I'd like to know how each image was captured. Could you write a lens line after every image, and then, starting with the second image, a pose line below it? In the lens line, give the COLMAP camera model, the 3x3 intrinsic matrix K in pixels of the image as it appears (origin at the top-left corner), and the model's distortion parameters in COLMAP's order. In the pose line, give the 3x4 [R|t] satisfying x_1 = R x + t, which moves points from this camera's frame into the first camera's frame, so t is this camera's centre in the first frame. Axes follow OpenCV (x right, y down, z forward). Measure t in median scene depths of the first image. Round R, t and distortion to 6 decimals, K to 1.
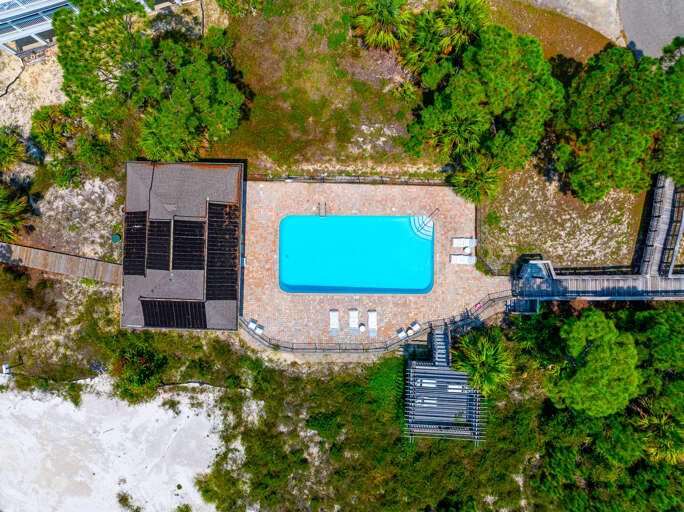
lens RADIAL K [[477.9, 0, 339.8], [0, 477.9, 255.4], [0, 0, 1]] dist [-0.039593, -0.001243]
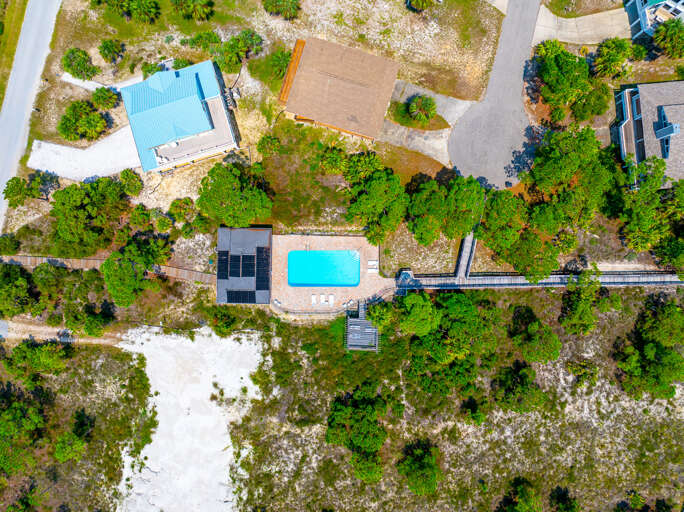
lens RADIAL K [[477.9, 0, 344.1], [0, 477.9, 256.1], [0, 0, 1]] dist [-0.039593, -0.001243]
pose [[0.999864, -0.008283, 0.014240, 0.096264], [0.008252, 0.999963, 0.002215, -0.062882], [-0.014258, -0.002097, 0.999896, -1.153460]]
